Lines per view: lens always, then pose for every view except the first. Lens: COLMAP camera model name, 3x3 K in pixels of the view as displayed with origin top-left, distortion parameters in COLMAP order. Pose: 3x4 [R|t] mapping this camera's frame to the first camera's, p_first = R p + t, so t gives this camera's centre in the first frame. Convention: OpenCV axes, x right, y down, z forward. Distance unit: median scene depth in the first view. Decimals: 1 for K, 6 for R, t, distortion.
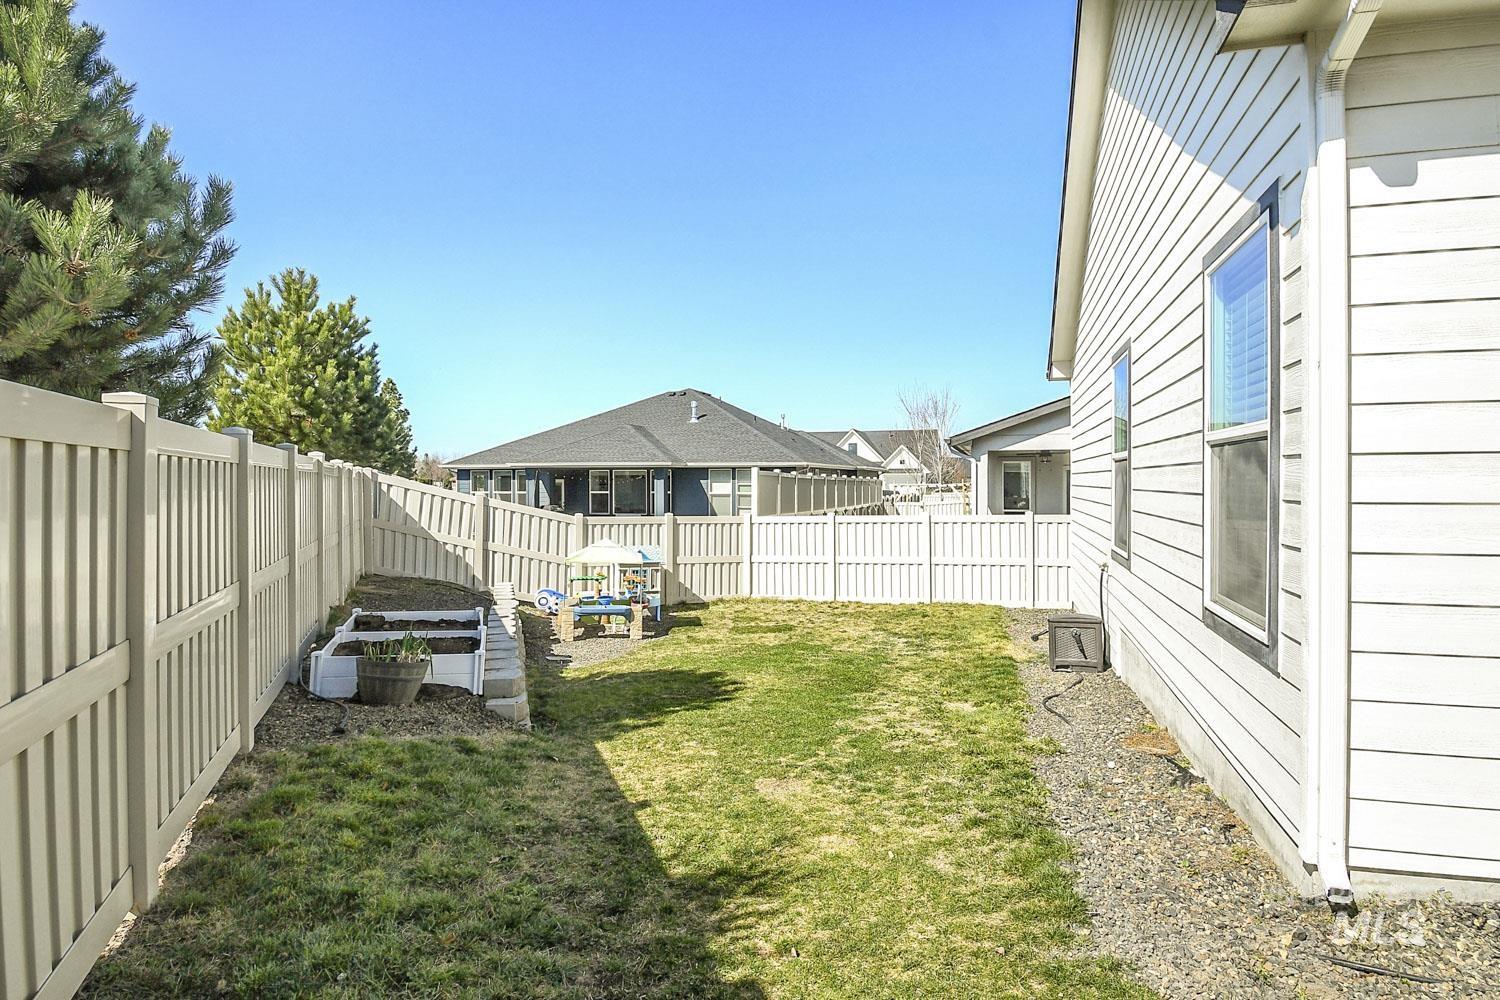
lens RADIAL K [[762.6, 0, 752.4], [0, 762.6, 508.4], [0, 0, 1]] dist [0.025272, -0.027808]
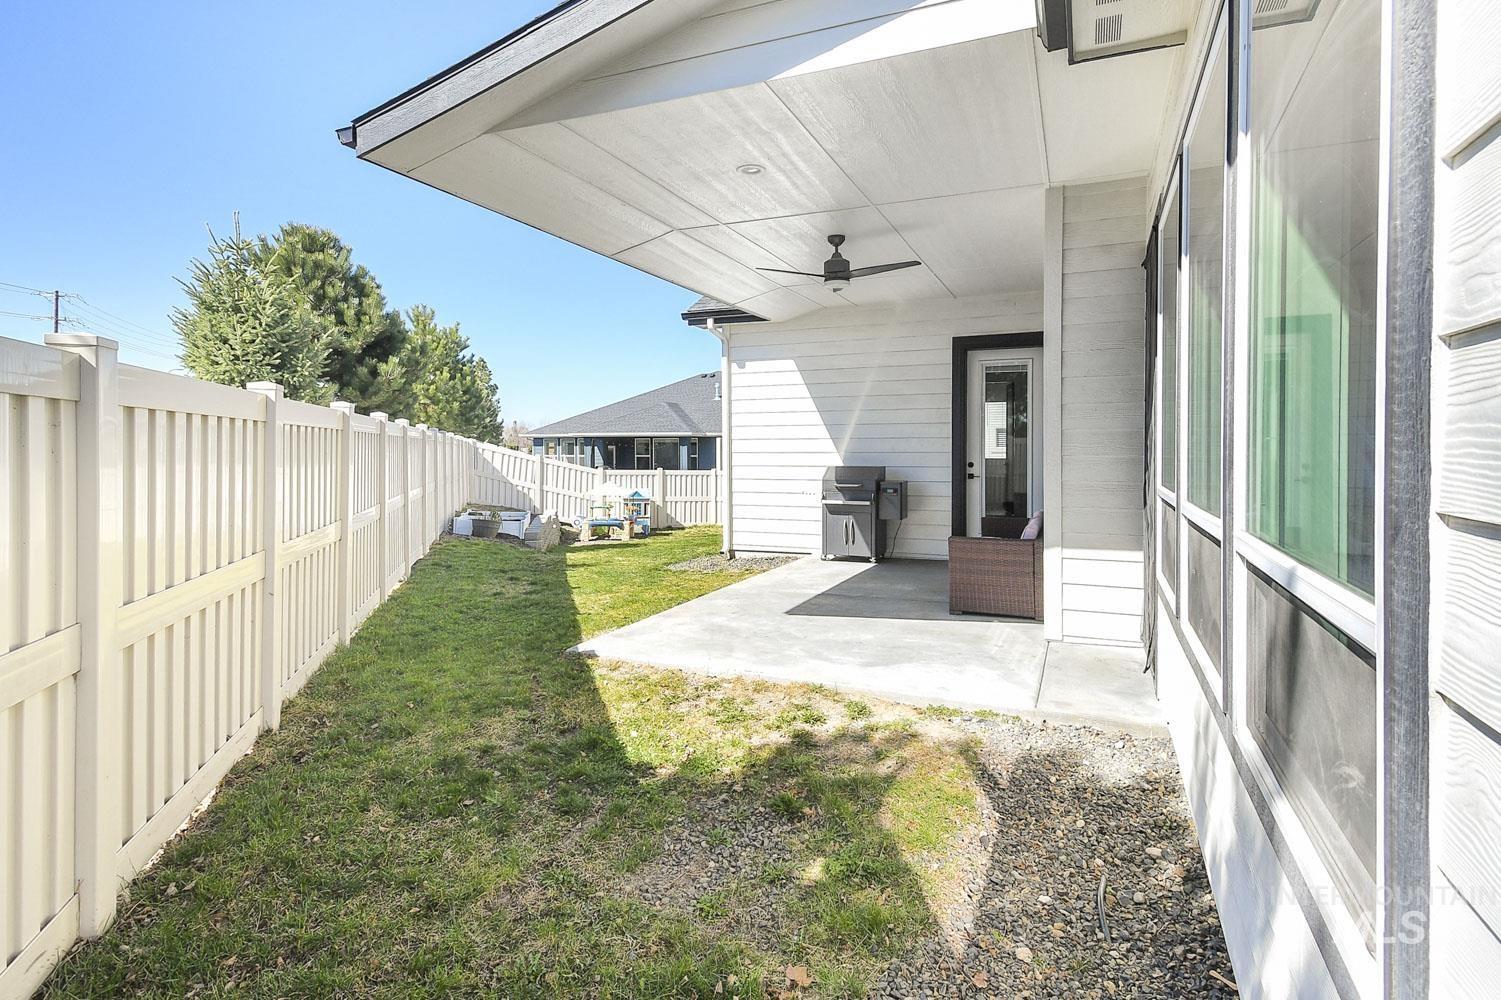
lens RADIAL K [[753.5, 0, 754.9], [0, 753.5, 500.4], [0, 0, 1]] dist [0.045556, -0.027211]
pose [[0.995339, 0.007472, -0.096151, 0.198710], [-0.004164, 0.999394, 0.034557, 0.015729], [0.096351, -0.033996, 0.994767, -0.426826]]
